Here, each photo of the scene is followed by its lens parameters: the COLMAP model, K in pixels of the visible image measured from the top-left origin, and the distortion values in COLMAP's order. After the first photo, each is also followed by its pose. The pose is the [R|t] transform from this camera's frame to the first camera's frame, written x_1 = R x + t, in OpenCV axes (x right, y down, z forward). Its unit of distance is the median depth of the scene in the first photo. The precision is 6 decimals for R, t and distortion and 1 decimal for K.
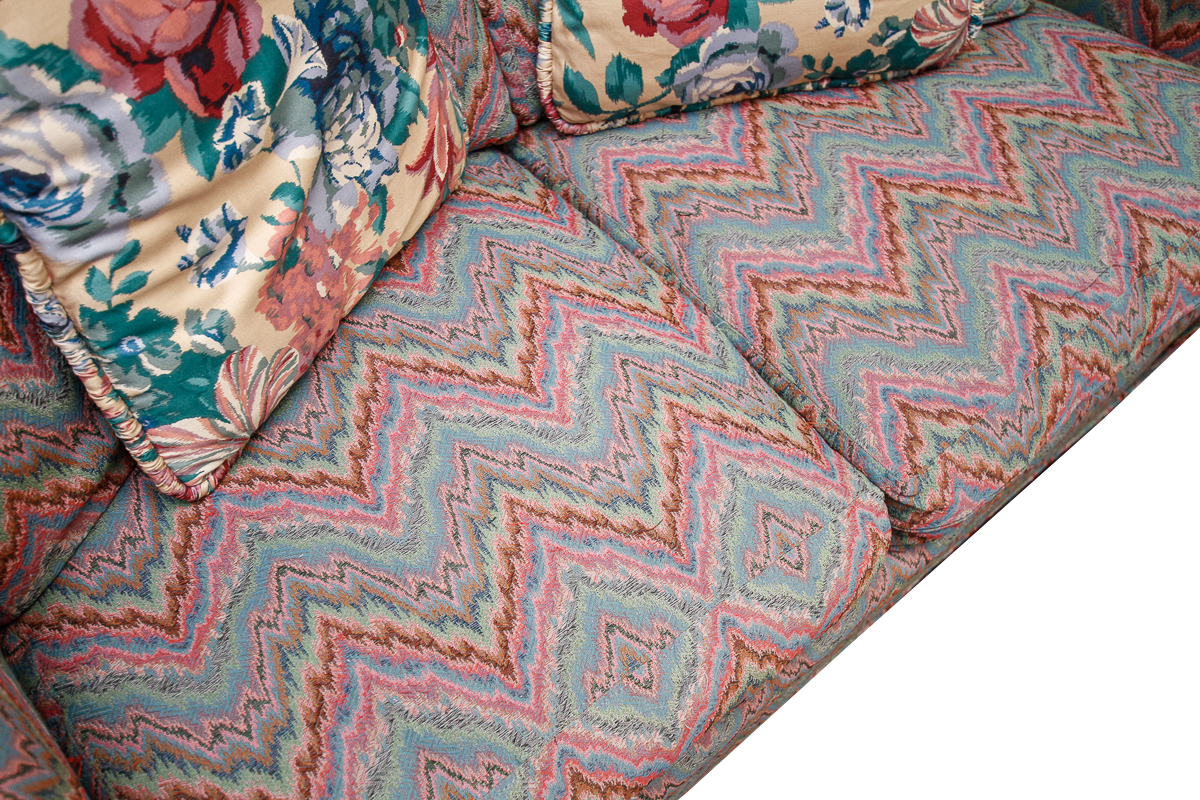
lens RADIAL K [[1028.4, 0, 603.8], [0, 1028.4, 419.2], [0, 0, 1]] dist [0.000819, 0.026301]
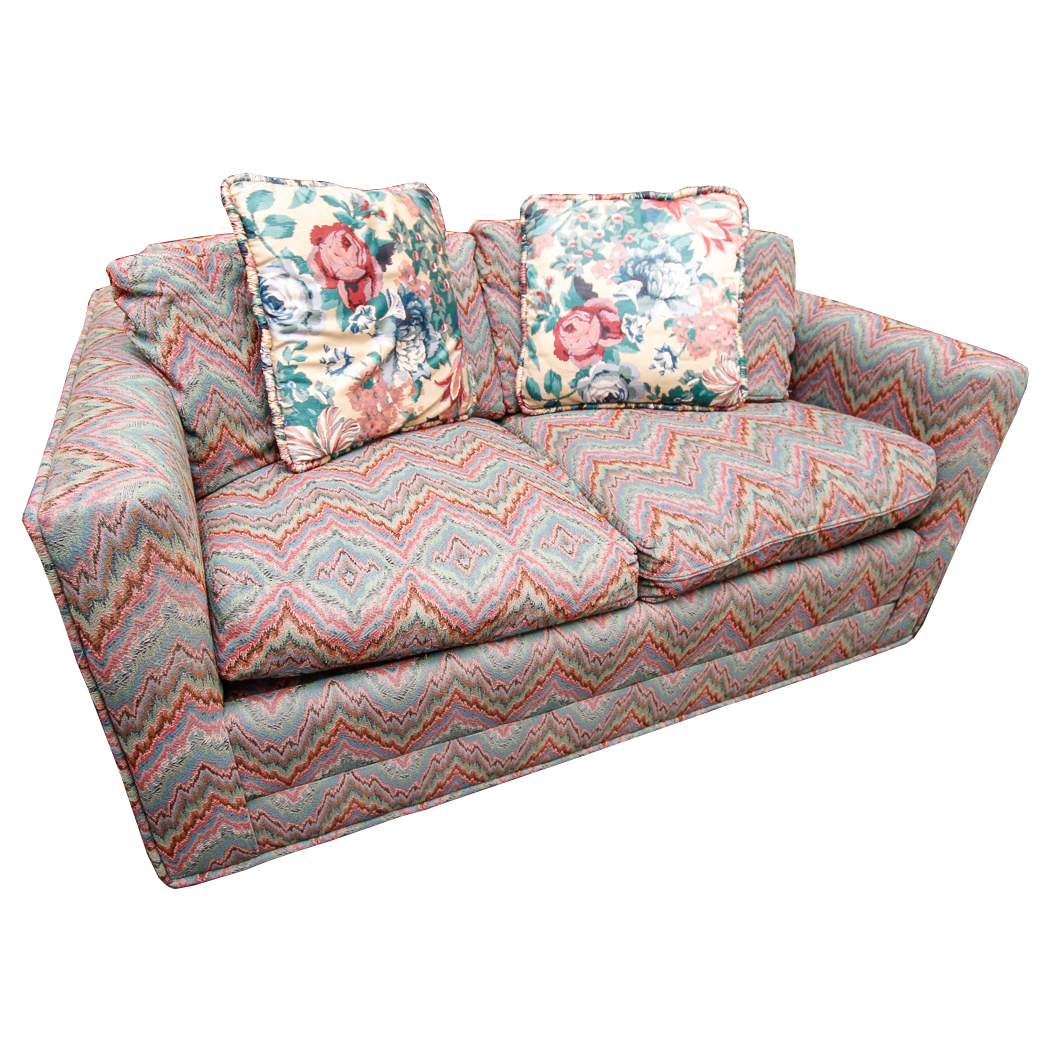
lens RADIAL K [[684.9, 0, 491.2], [0, 684.9, 504.8], [0, 0, 1]] dist [-0.036873, 0.002876]
pose [[0.953241, 0.116882, -0.278693, 0.320665], [-0.234439, 0.867932, -0.437872, 0.529480], [0.190707, 0.482734, 0.854751, -0.090084]]
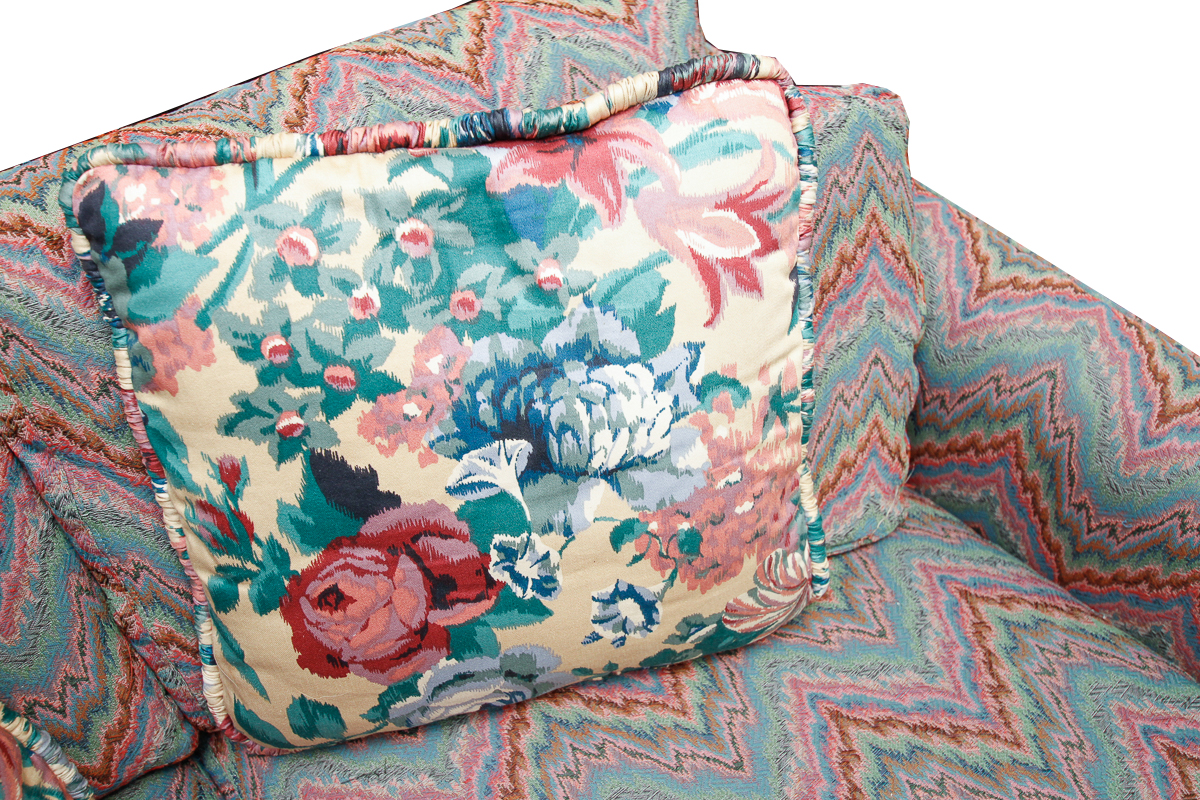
lens RADIAL K [[1028.4, 0, 603.8], [0, 1028.4, 419.2], [0, 0, 1]] dist [0.000819, 0.026301]
pose [[0.999885, -0.011892, 0.009414, 0.218193], [0.013177, 0.988455, -0.150938, -0.431773], [-0.007511, 0.151045, 0.988498, 0.265951]]
